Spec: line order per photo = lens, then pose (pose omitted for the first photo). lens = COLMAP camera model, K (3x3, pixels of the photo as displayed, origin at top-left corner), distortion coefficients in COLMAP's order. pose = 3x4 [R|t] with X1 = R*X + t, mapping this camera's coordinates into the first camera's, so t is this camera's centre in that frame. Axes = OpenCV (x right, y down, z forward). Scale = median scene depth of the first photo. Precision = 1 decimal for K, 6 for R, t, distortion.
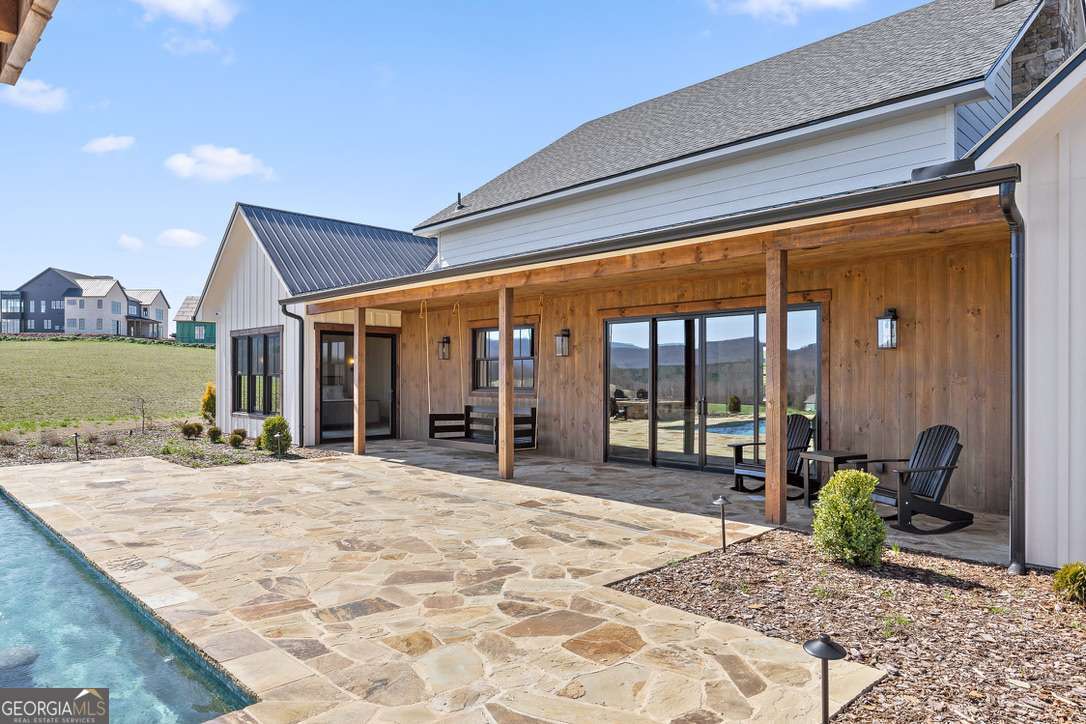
lens RADIAL K [[683.3, 0, 537.1], [0, 683.3, 370.9], [0, 0, 1]] dist [0.001114, -0.000032]
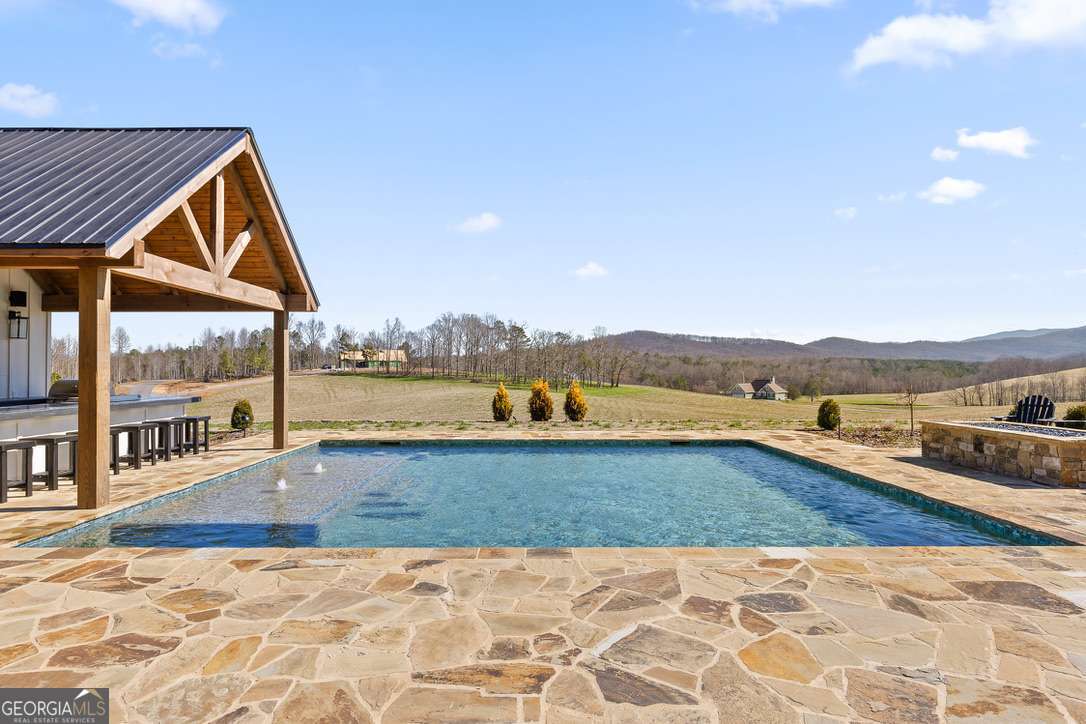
lens RADIAL K [[573.3, 0, 535.0], [0, 573.3, 355.5], [0, 0, 1]] dist [-0.006136, 0.002487]
pose [[-0.694169, -0.017833, -0.719591, -0.063156], [0.004823, 0.999555, -0.029424, 0.004768], [0.719796, -0.023895, -0.693774, 0.668716]]
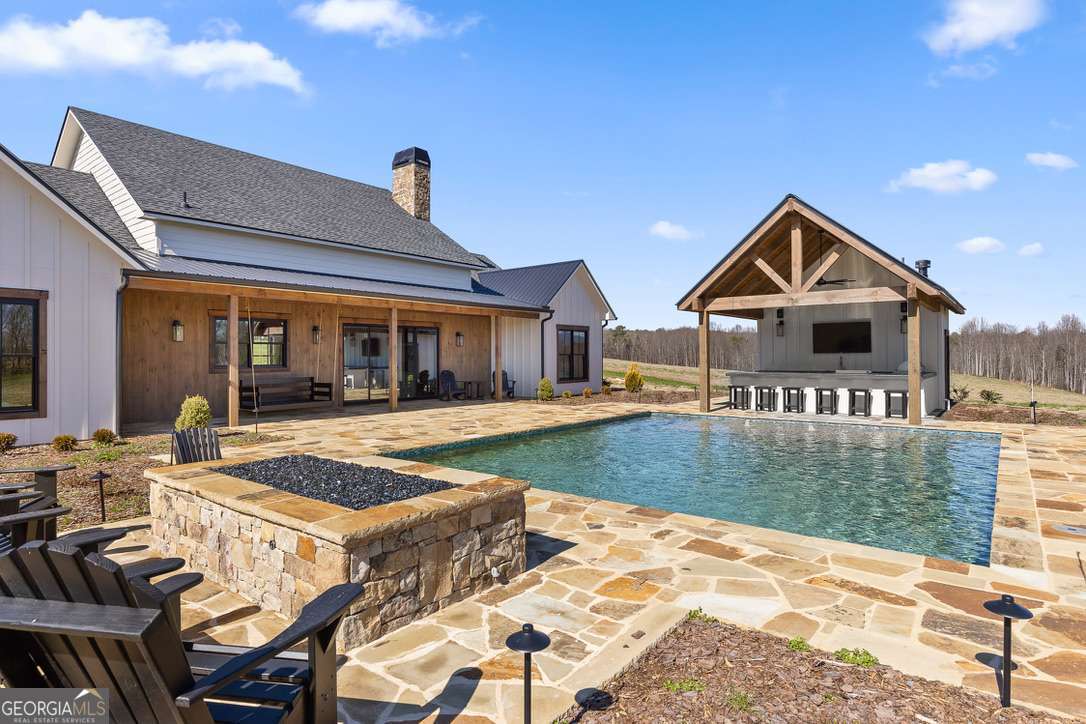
lens RADIAL K [[611.7, 0, 517.0], [0, 611.7, 353.1], [0, 0, 1]] dist [0.003418, -0.000556]
pose [[-0.094104, 0.006036, 0.995544, -1.182407], [-0.002853, 0.999976, -0.006333, 0.007042], [-0.995558, -0.003436, -0.094085, 0.566137]]
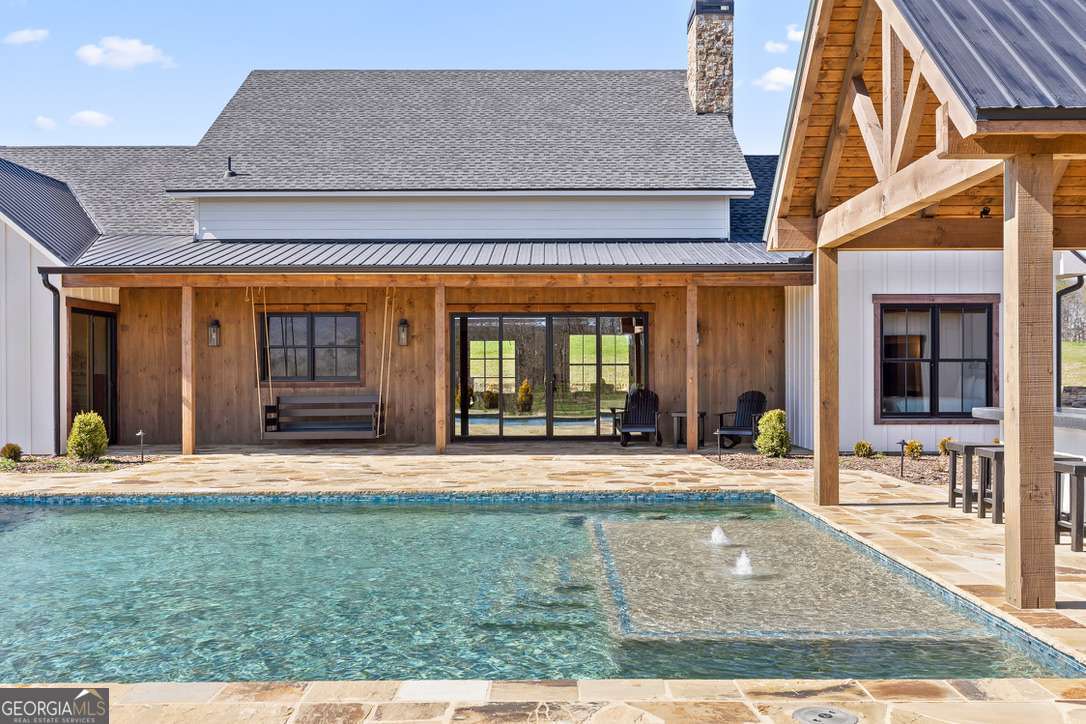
lens RADIAL K [[1035.0, 0, 546.4], [0, 1035.0, 367.5], [0, 0, 1]] dist [0.000290, 0.000000]
pose [[0.703032, -0.001925, 0.711156, -0.791927], [-0.001109, 0.999992, 0.003803, 0.005112], [-0.711158, -0.003462, 0.703024, -0.232841]]
